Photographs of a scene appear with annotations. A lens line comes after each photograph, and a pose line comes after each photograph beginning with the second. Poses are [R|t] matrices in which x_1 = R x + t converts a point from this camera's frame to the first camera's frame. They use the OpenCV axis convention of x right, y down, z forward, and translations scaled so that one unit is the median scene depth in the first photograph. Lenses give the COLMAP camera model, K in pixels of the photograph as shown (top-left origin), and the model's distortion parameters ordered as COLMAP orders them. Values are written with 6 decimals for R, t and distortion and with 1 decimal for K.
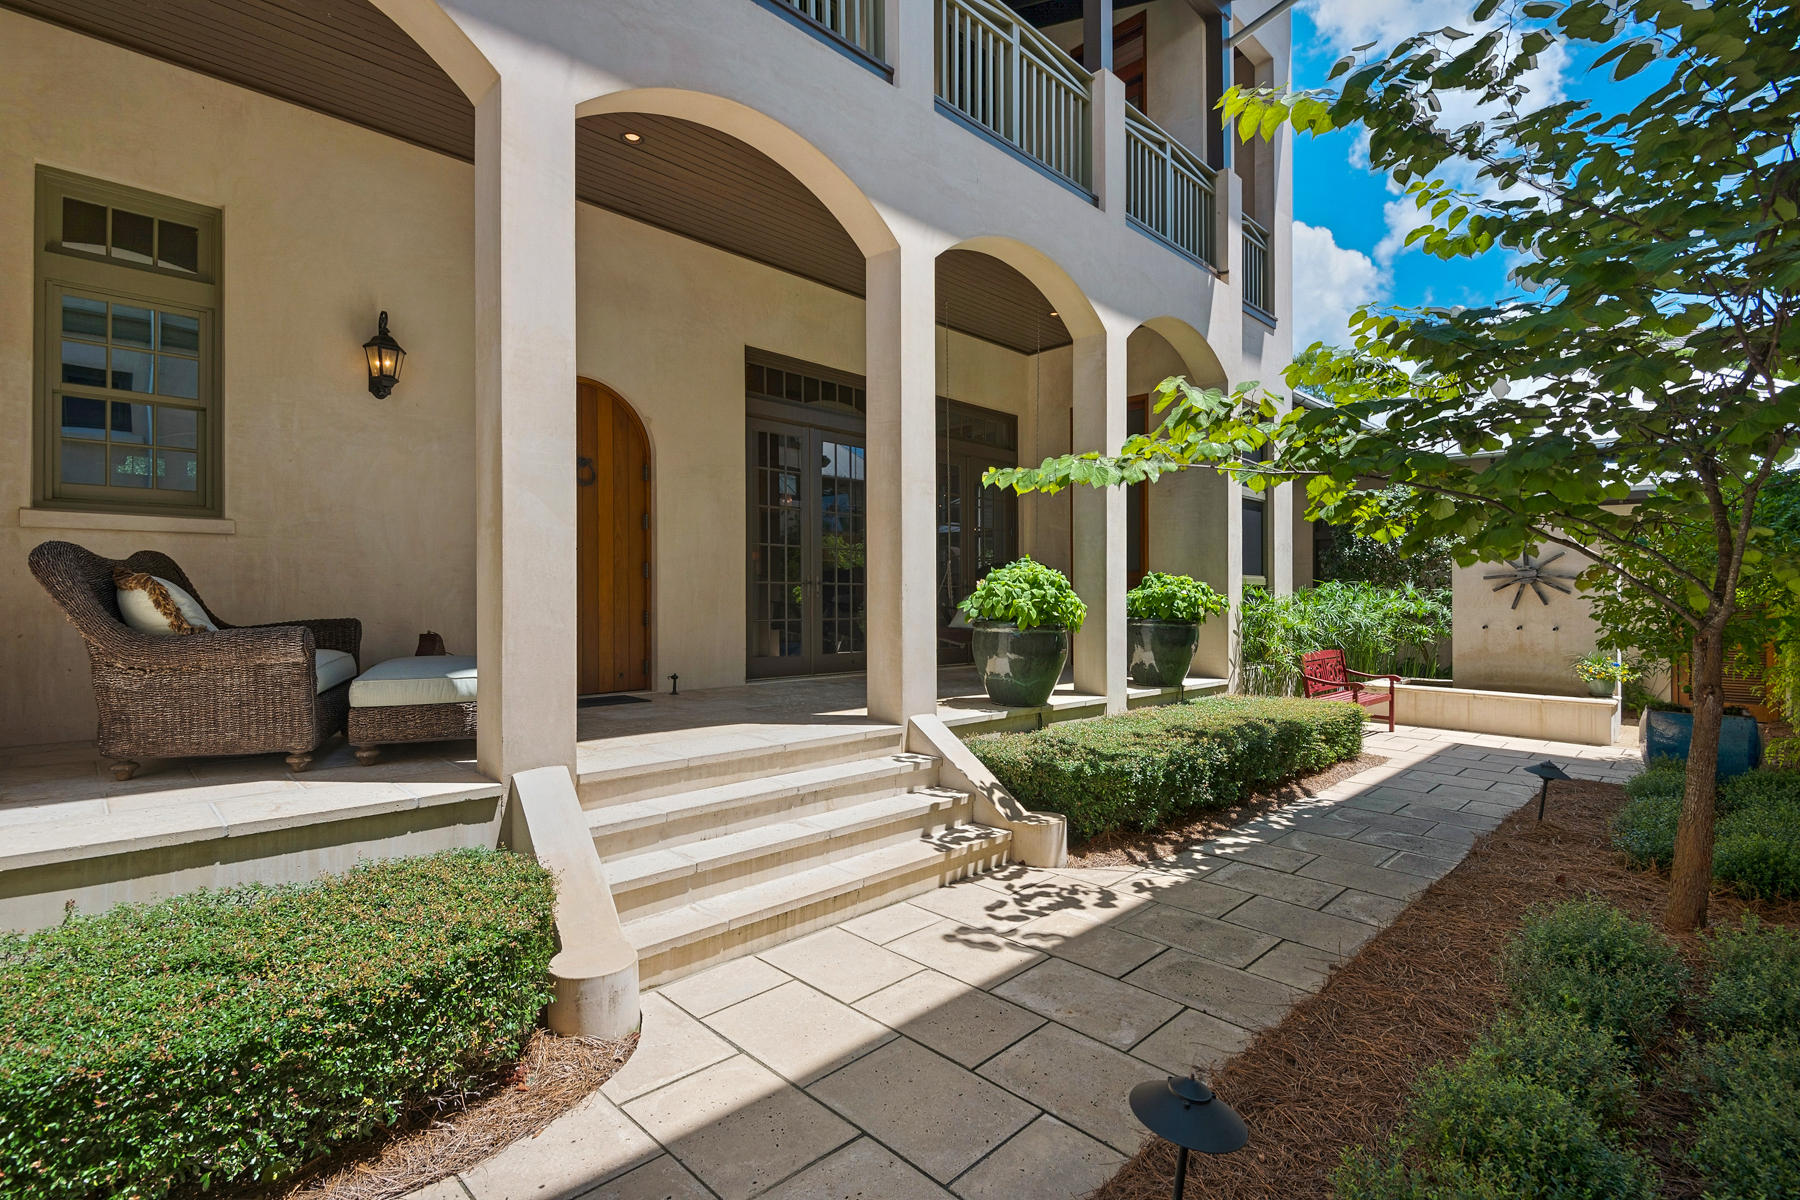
lens RADIAL K [[845.4, 0, 897.0], [0, 845.4, 597.6], [0, 0, 1]] dist [0.006423, 0.000308]
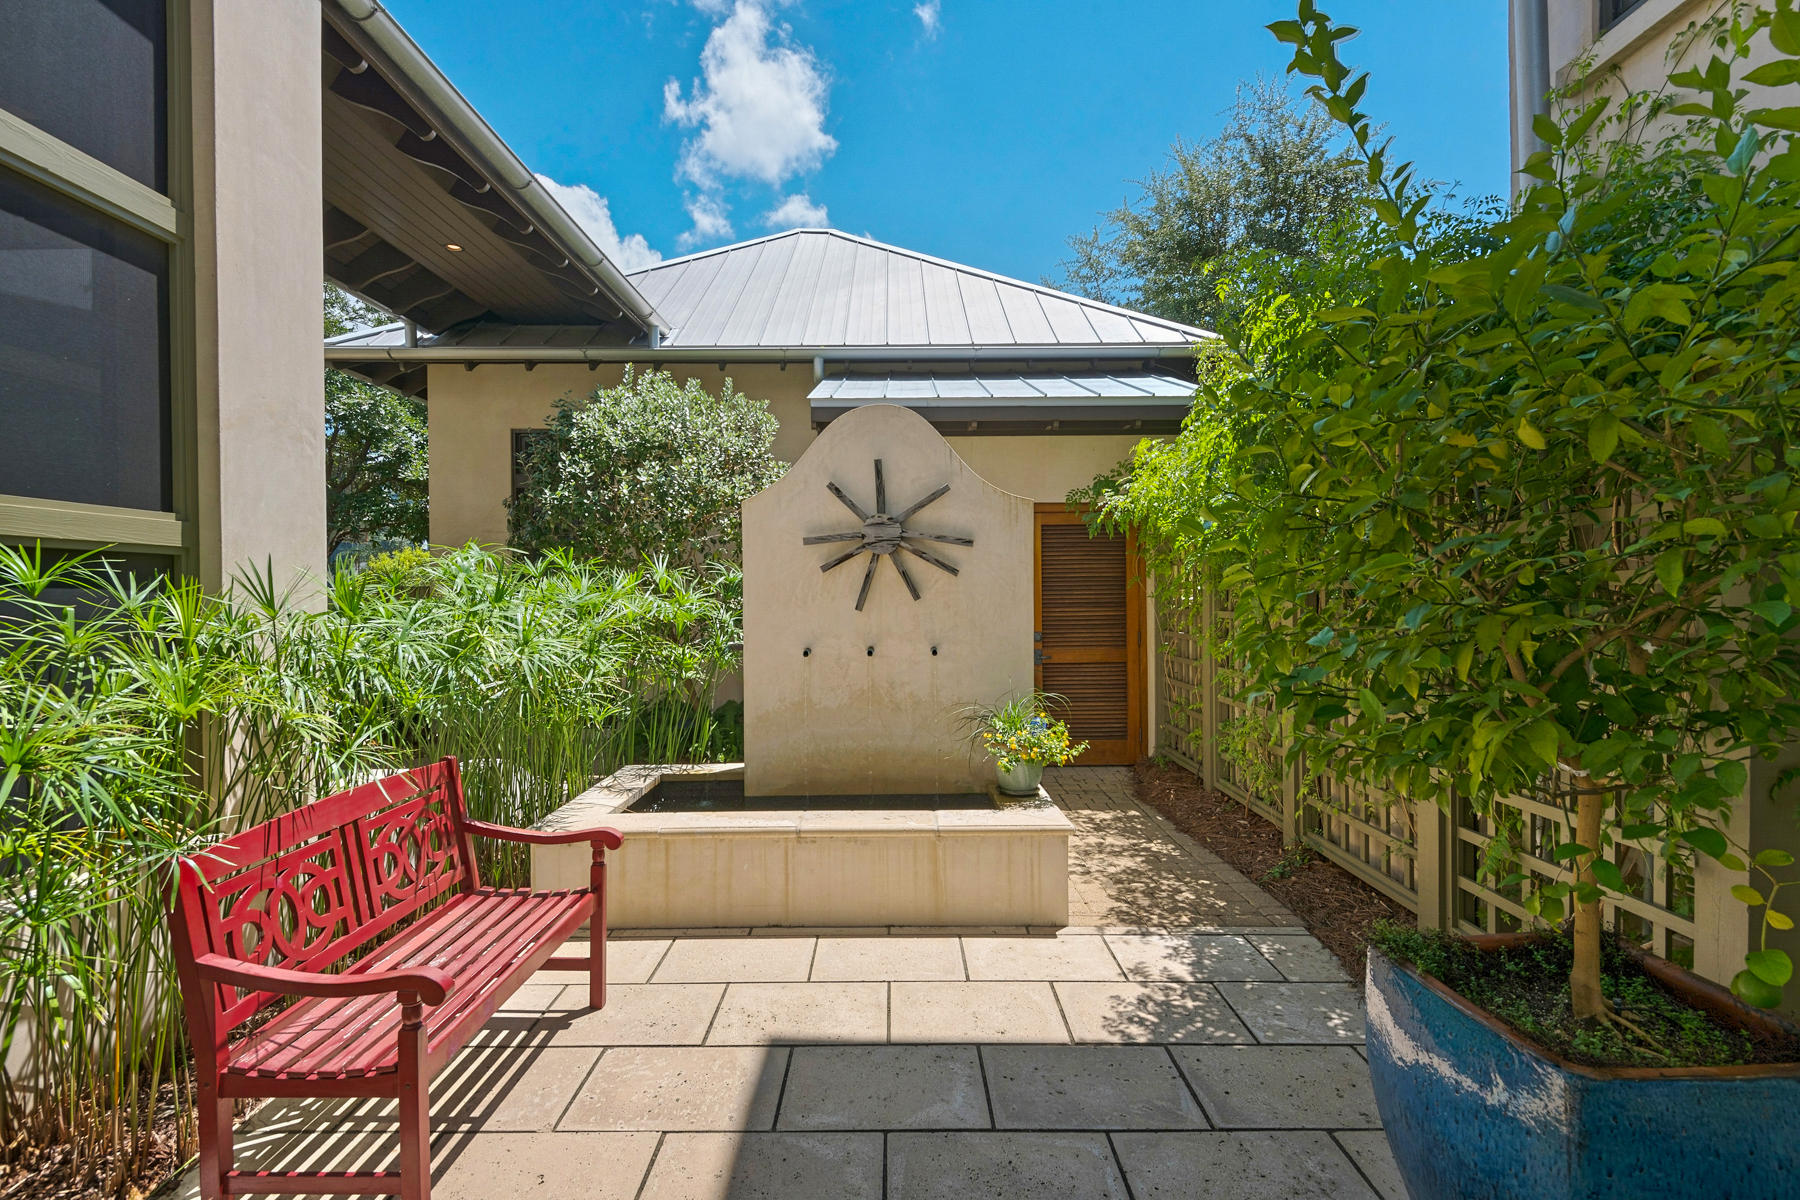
lens RADIAL K [[905.2, 0, 895.8], [0, 905.2, 596.3], [0, 0, 1]] dist [0.007718, -0.000913]
pose [[0.707721, -0.020196, 0.706203, 0.405390], [0.015856, 0.999794, 0.012703, 0.000127], [-0.706314, 0.002207, 0.707895, 0.652467]]
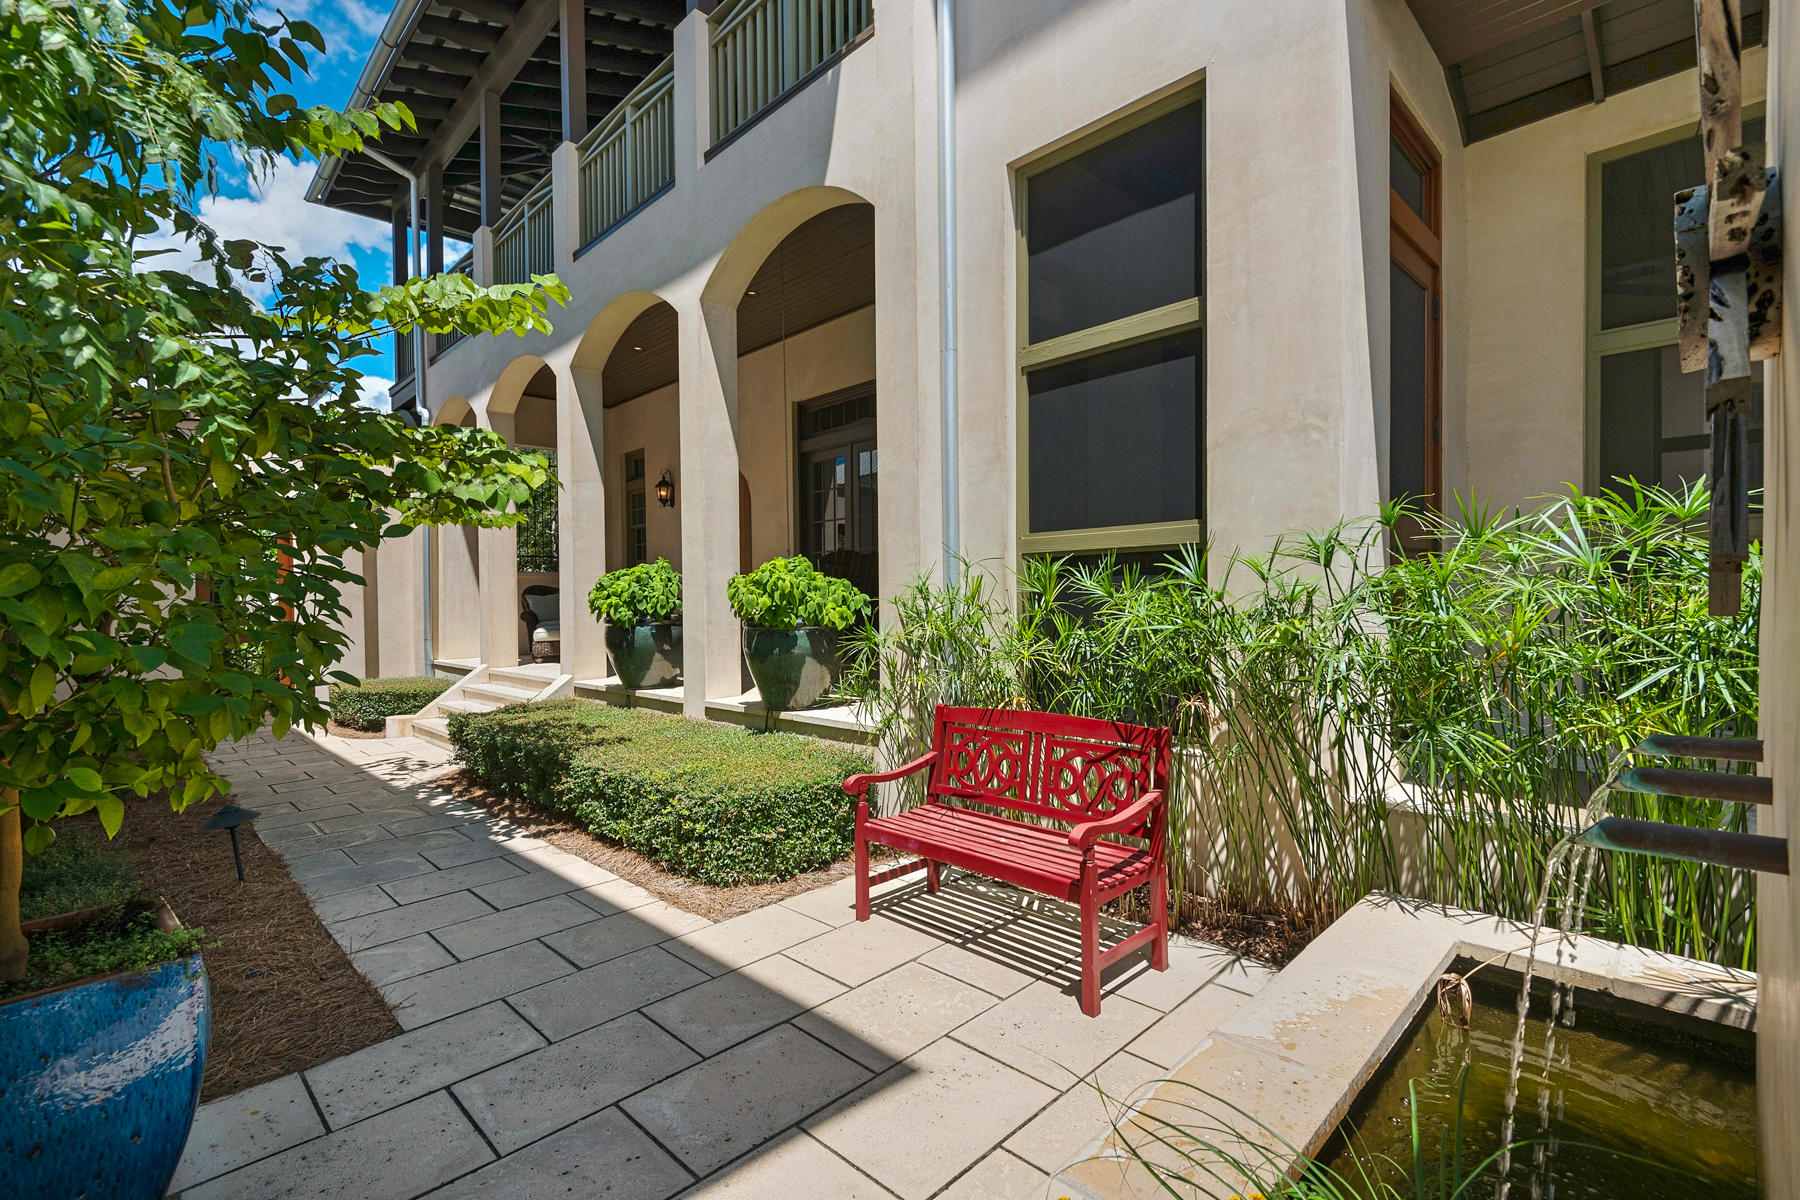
lens RADIAL K [[818.2, 0, 890.1], [0, 818.2, 594.6], [0, 0, 1]] dist [-0.000480, -0.000025]
pose [[-0.016896, -0.016260, -0.999725, 0.799959], [0.008639, 0.999828, -0.016407, 0.012107], [0.999820, -0.008914, -0.016753, 0.876899]]
